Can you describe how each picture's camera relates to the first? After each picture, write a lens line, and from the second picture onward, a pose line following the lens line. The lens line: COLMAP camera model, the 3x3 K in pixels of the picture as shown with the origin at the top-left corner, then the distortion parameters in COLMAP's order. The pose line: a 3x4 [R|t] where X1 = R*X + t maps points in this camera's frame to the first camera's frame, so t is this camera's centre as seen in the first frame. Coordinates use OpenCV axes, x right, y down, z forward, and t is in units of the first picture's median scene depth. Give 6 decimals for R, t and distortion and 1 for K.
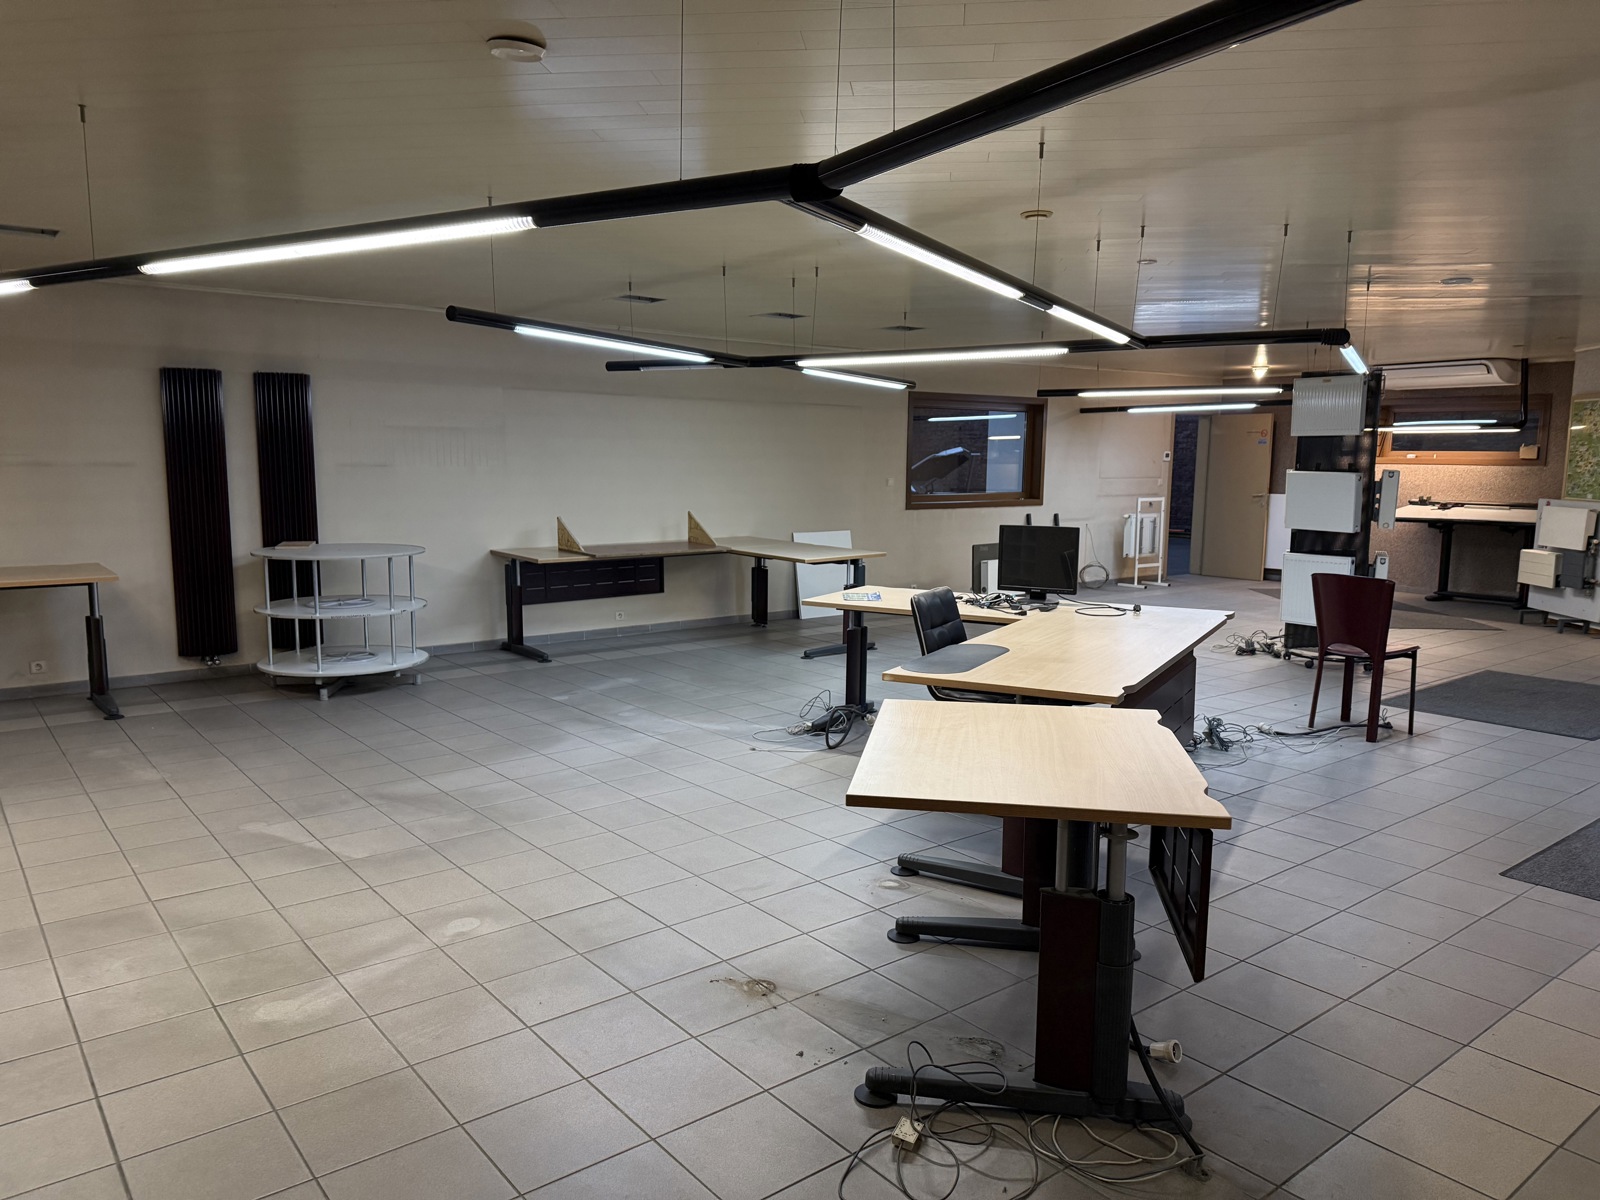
lens RADIAL K [[1122.6, 0, 792.4], [0, 1122.6, 605.7], [0, 0, 1]] dist [0.022192, -0.002008]
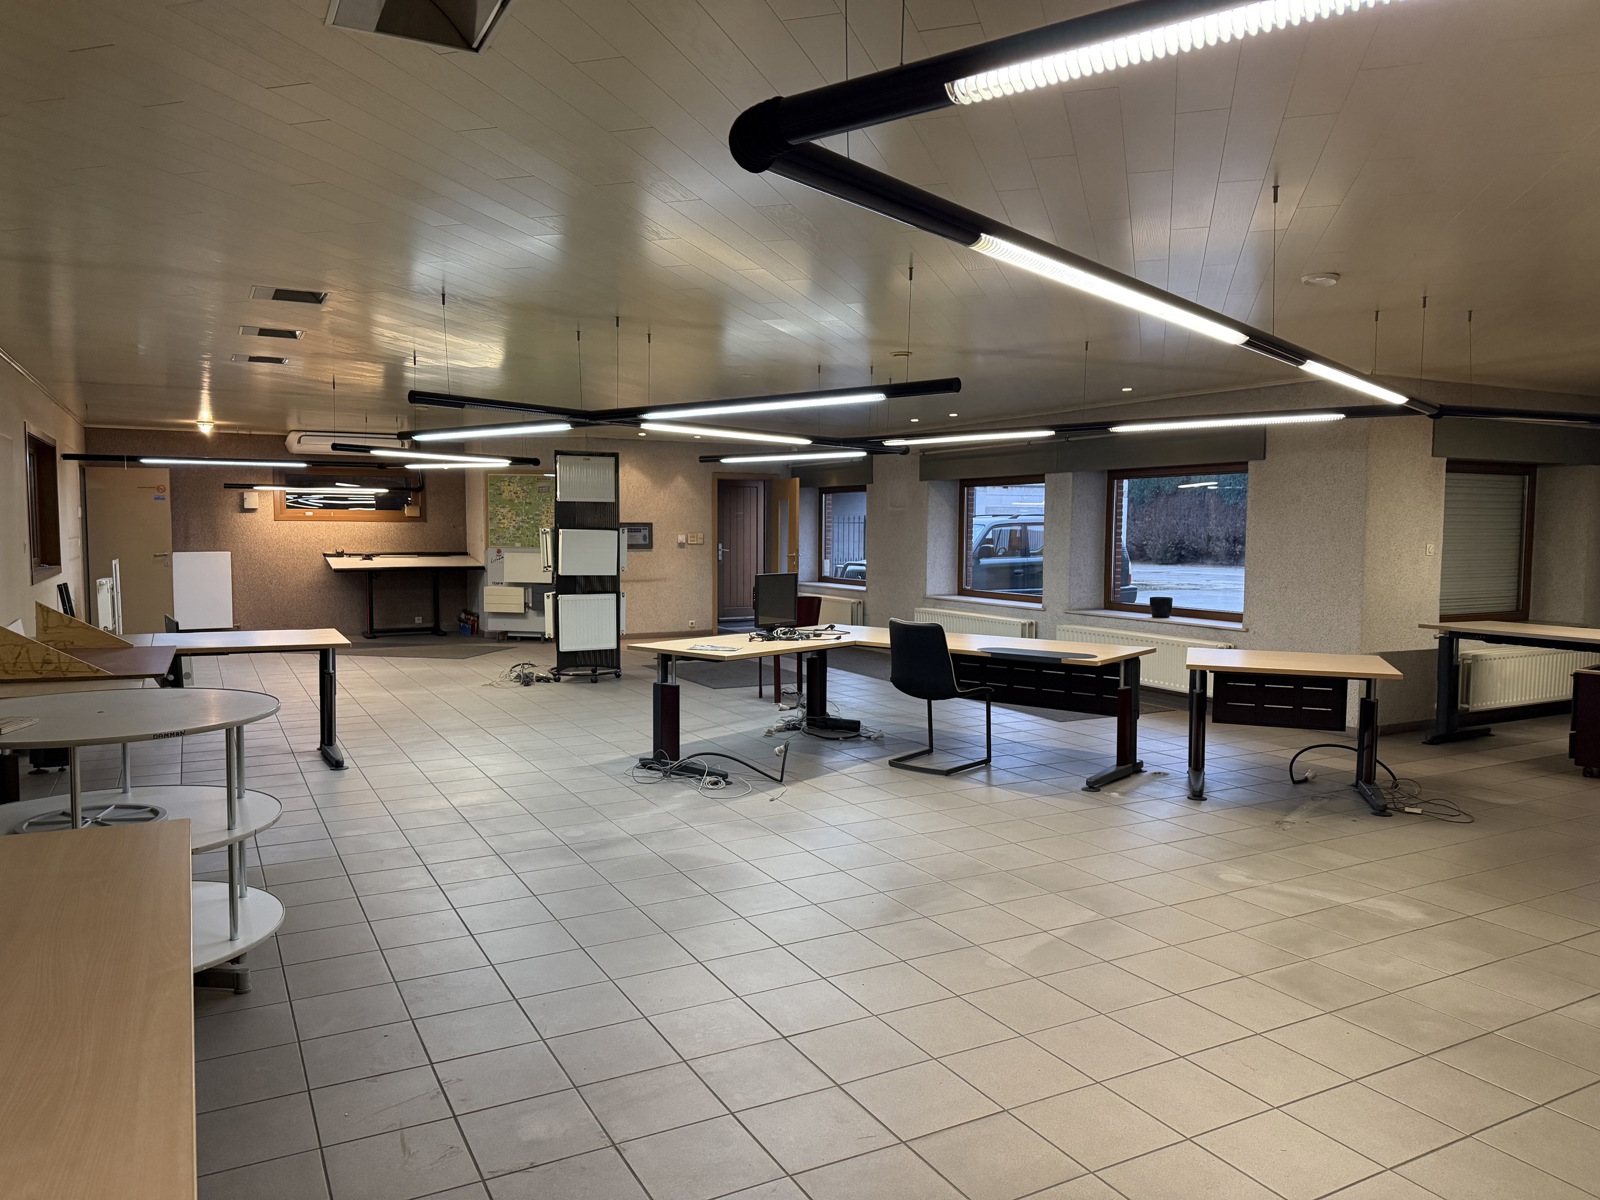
lens RADIAL K [[1122.6, 0, 792.4], [0, 1122.6, 605.7], [0, 0, 1]] dist [0.022192, -0.002008]
pose [[0.181097, -0.080314, 0.980180, -0.944840], [0.123191, 0.990662, 0.058413, -0.100368], [-0.975719, 0.110171, 0.189299, 0.692236]]
